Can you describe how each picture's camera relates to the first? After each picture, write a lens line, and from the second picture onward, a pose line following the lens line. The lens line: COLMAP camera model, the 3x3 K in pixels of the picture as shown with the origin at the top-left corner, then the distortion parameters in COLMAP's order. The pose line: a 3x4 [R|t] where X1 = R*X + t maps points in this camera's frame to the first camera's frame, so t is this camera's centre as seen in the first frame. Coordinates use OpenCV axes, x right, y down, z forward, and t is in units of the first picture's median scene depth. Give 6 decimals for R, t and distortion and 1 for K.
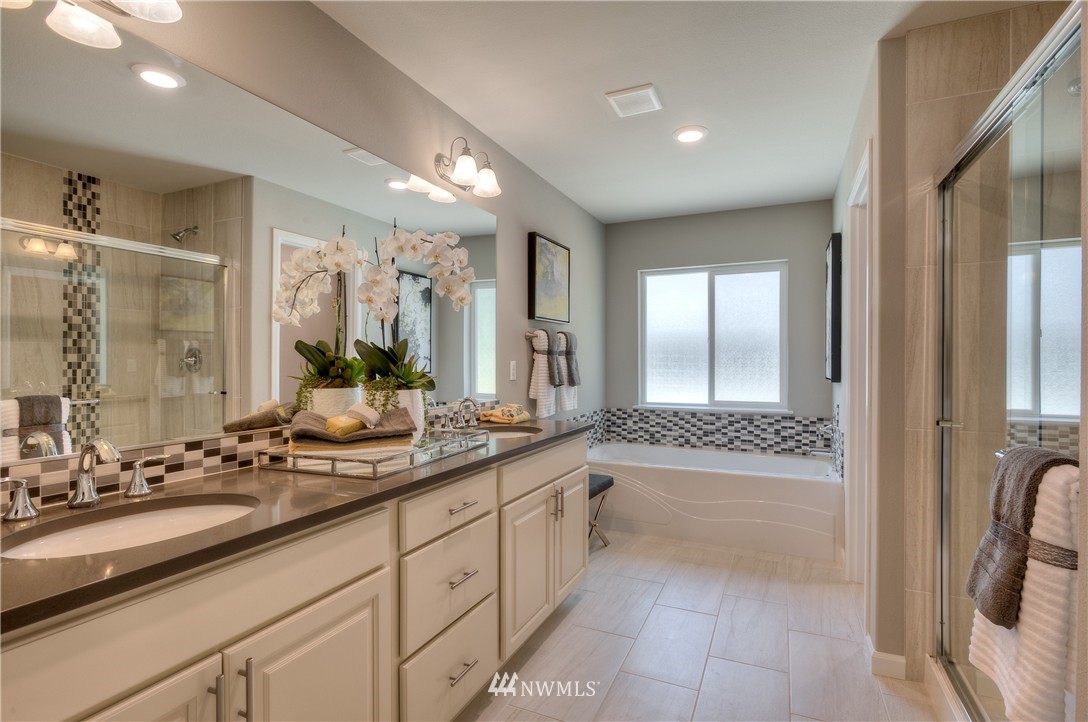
lens RADIAL K [[511.5, 0, 546.0], [0, 511.5, 363.9], [0, 0, 1]] dist [-0.000533, 0.001614]
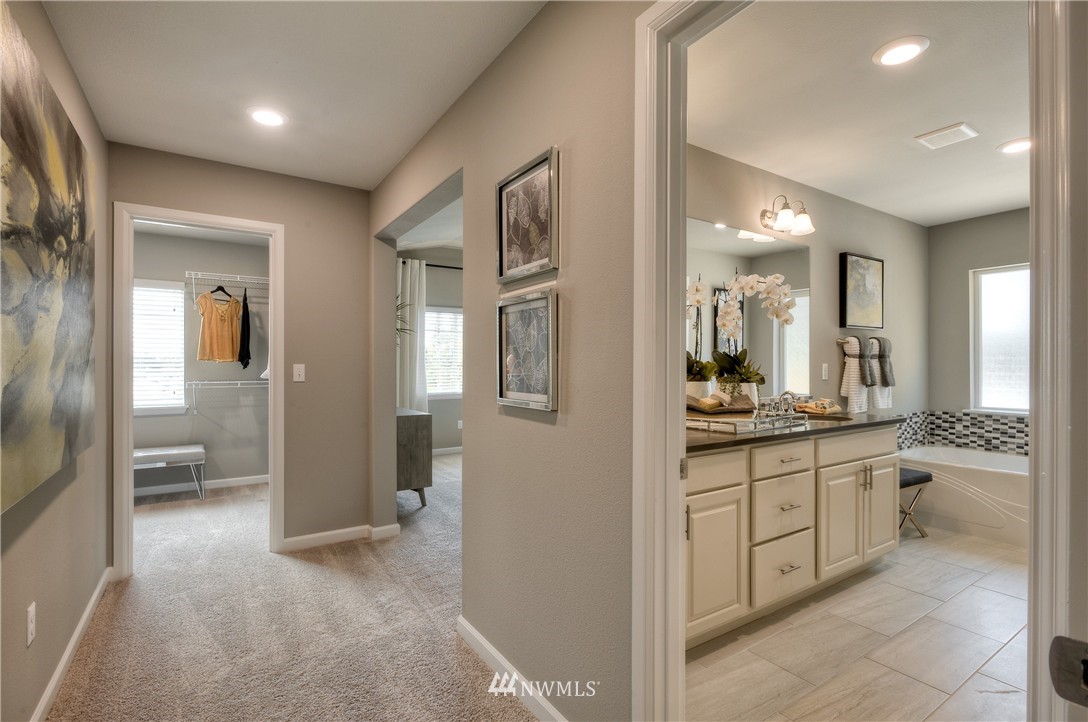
lens RADIAL K [[511.5, 0, 552.3], [0, 511.5, 363.3], [0, 0, 1]] dist [-0.000533, 0.001614]
pose [[0.854426, -0.000455, -0.519573, 0.013896], [-0.002705, 0.999982, -0.005324, 0.001782], [0.519566, 0.005954, 0.854409, -0.407747]]
